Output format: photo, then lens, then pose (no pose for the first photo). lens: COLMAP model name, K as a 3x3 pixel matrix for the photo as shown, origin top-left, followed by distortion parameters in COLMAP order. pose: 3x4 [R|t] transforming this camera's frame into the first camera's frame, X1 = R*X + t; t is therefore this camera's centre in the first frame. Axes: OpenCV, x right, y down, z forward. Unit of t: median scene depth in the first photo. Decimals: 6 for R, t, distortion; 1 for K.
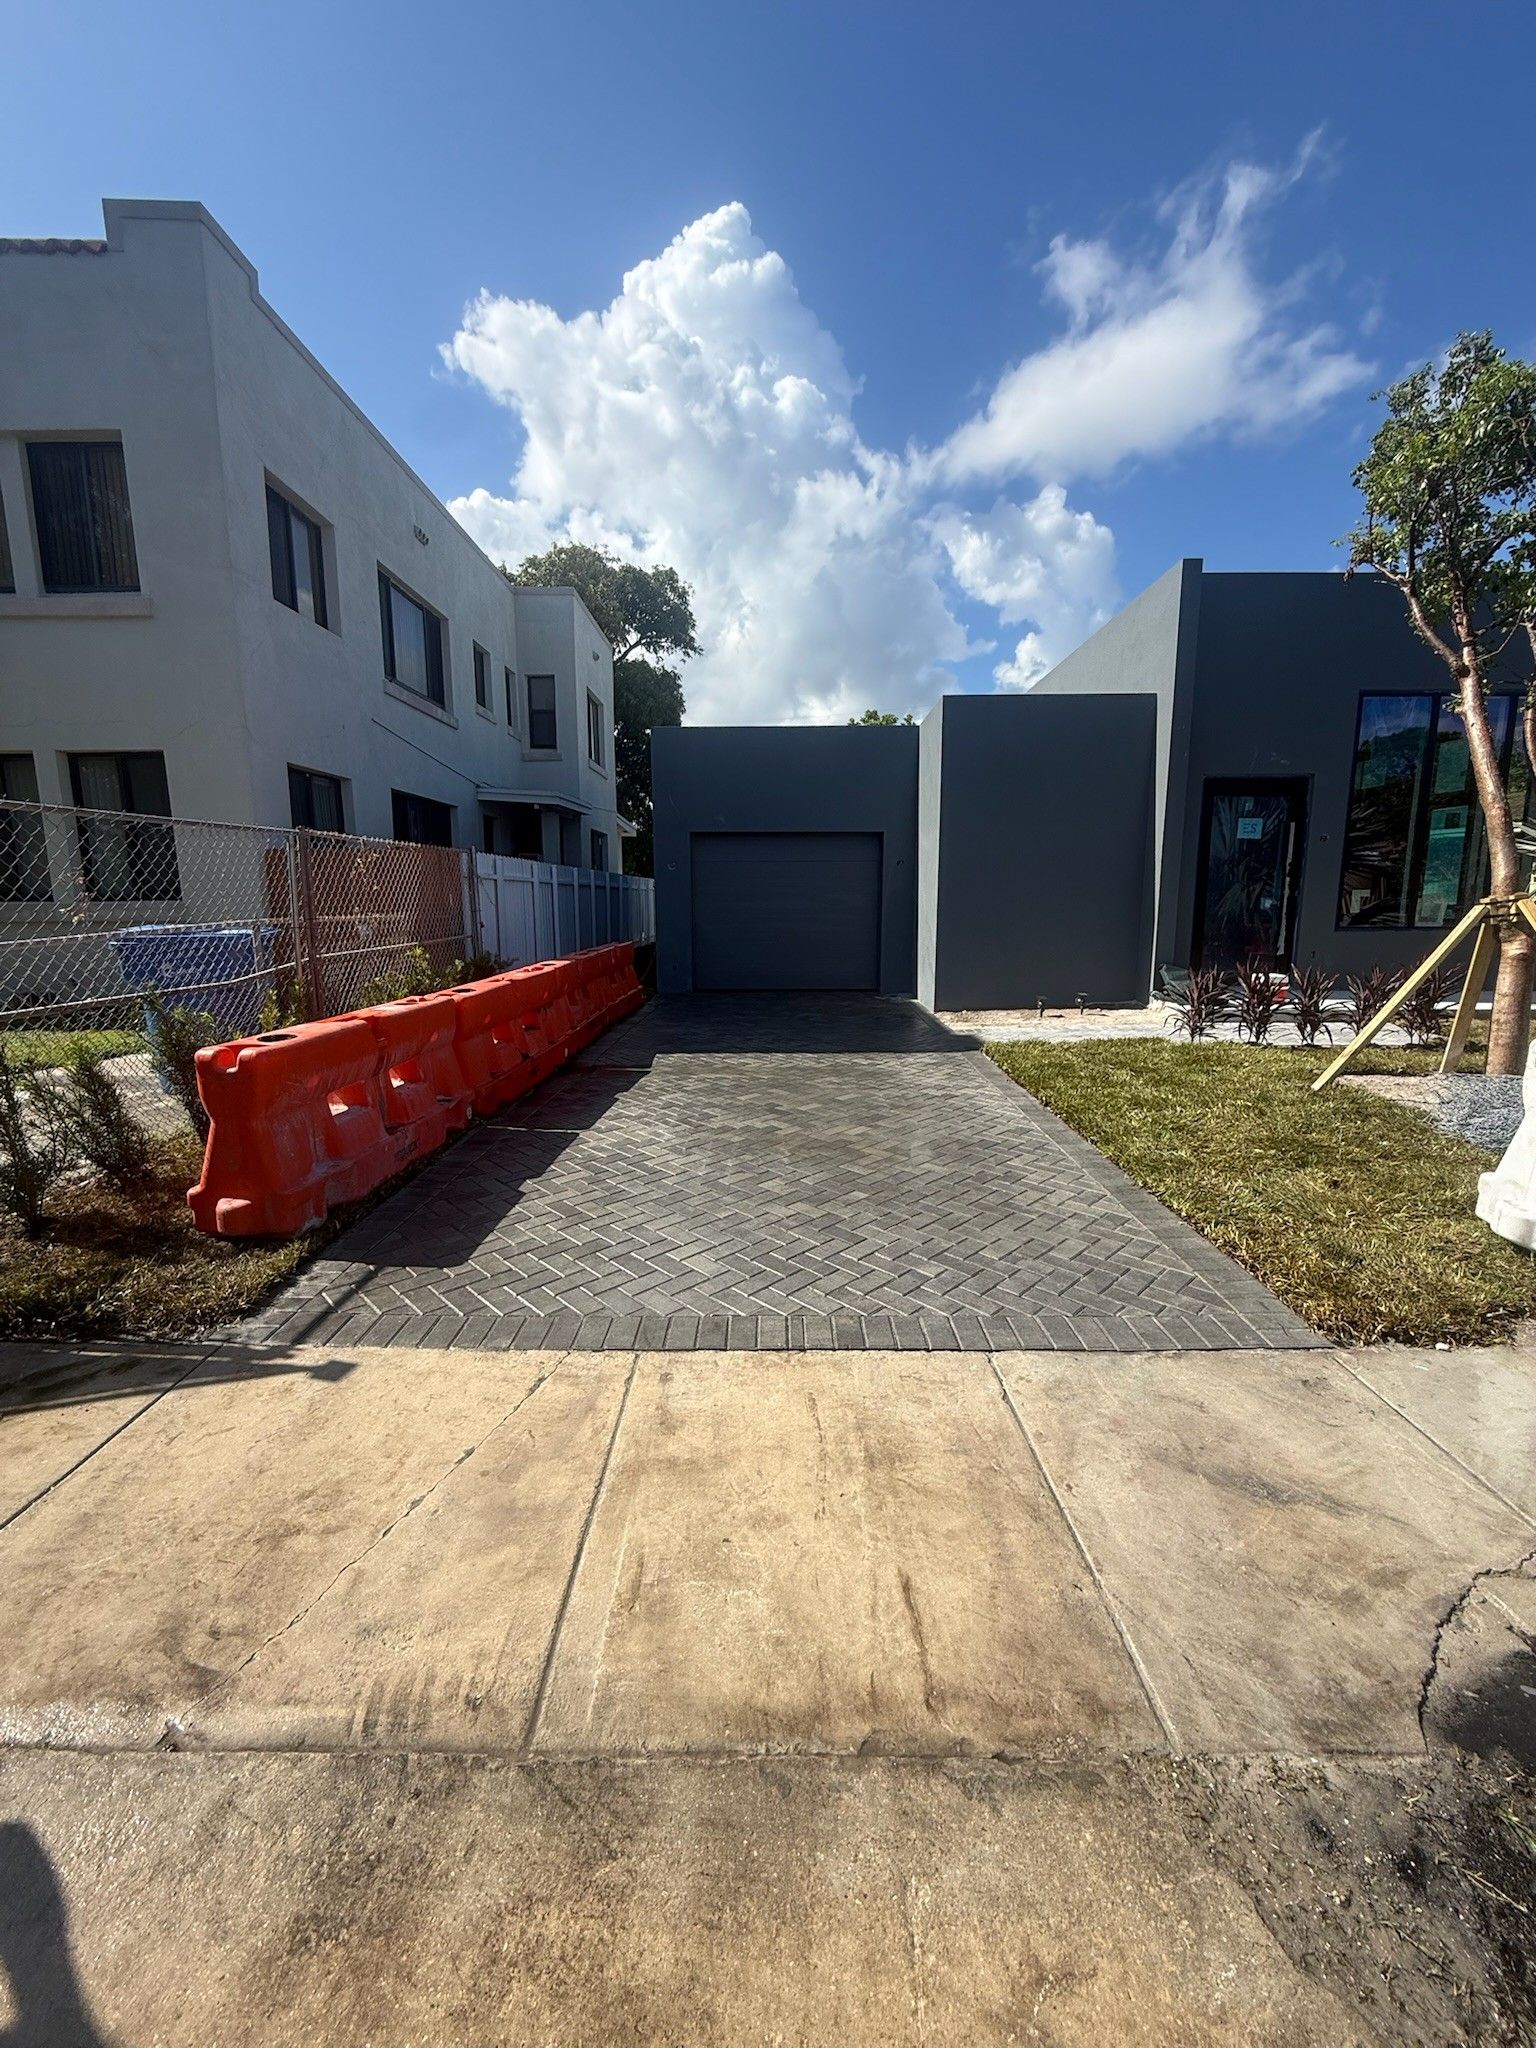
lens RADIAL K [[816.8, 0, 768.0], [0, 816.8, 1024.0], [0, 0, 1]] dist [0.001059, -0.000902]
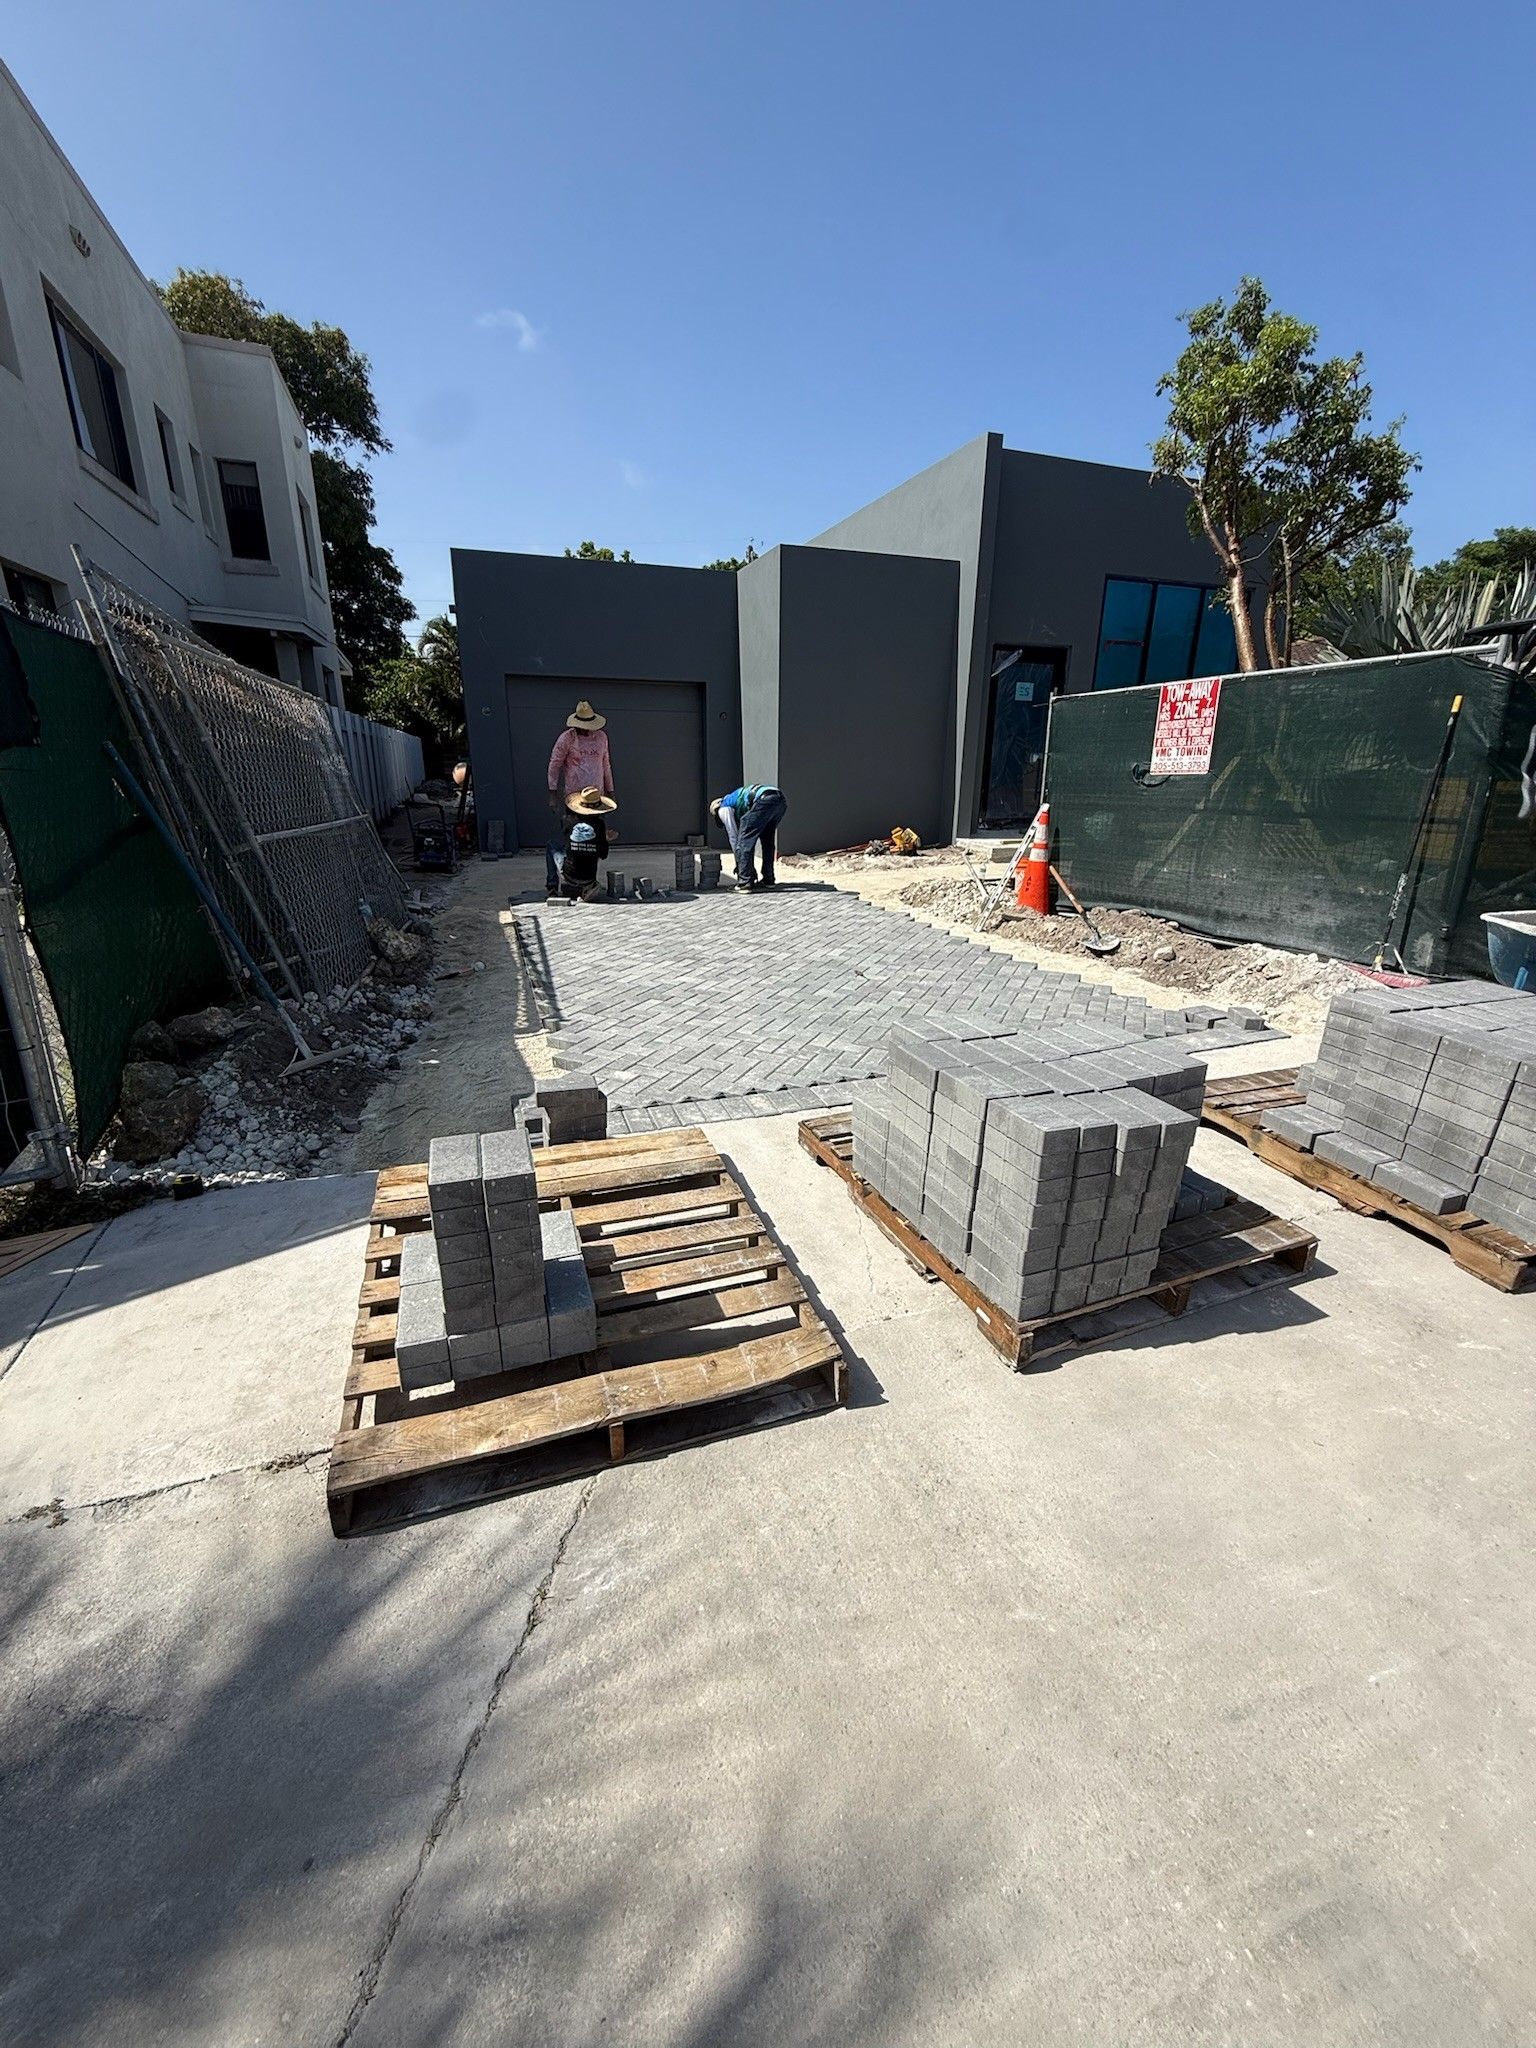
lens RADIAL K [[816.8, 0, 768.0], [0, 816.8, 1024.0], [0, 0, 1]] dist [0.001059, -0.000902]
pose [[0.936132, -0.100370, 0.337020, -0.170981], [0.043585, 0.984128, 0.172024, 0.011885], [-0.348937, -0.146348, 0.925648, -0.028035]]
